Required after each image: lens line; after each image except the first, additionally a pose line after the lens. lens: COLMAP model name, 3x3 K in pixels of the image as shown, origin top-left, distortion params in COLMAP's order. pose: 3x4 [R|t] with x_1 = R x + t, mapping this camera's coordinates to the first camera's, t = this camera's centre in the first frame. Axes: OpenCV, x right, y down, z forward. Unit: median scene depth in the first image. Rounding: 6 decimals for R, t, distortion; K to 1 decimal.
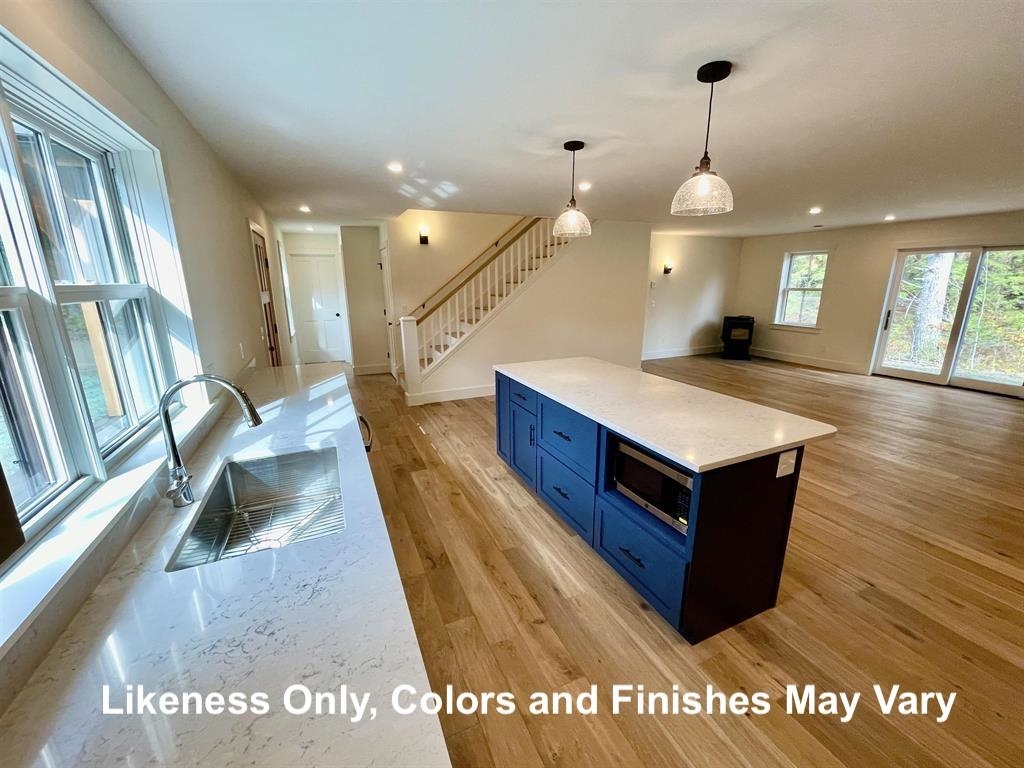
lens RADIAL K [[416.1, 0, 511.7], [0, 416.1, 385.9], [0, 0, 1]] dist [0.002901, -0.000698]
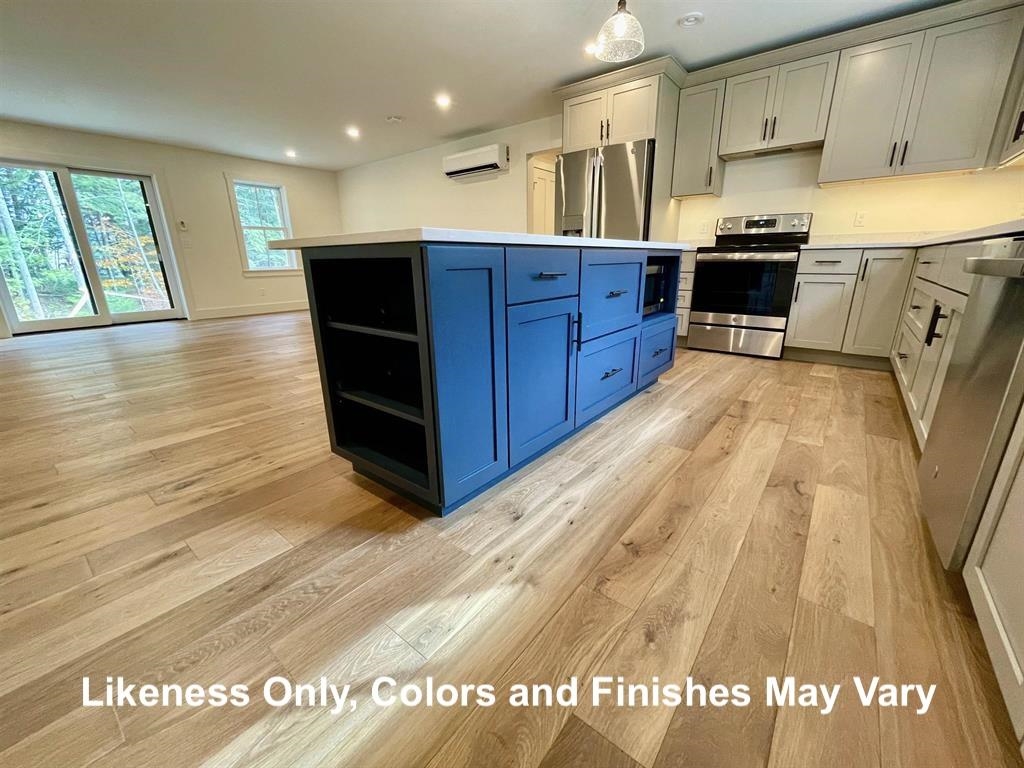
lens RADIAL K [[416.1, 0, 514.1], [0, 416.1, 386.0], [0, 0, 1]] dist [0.002901, -0.000698]
pose [[-0.465363, -0.246113, 0.850215, -0.416035], [0.235548, 0.891492, 0.386988, -0.060277], [-0.853203, 0.380356, -0.356896, 1.294891]]
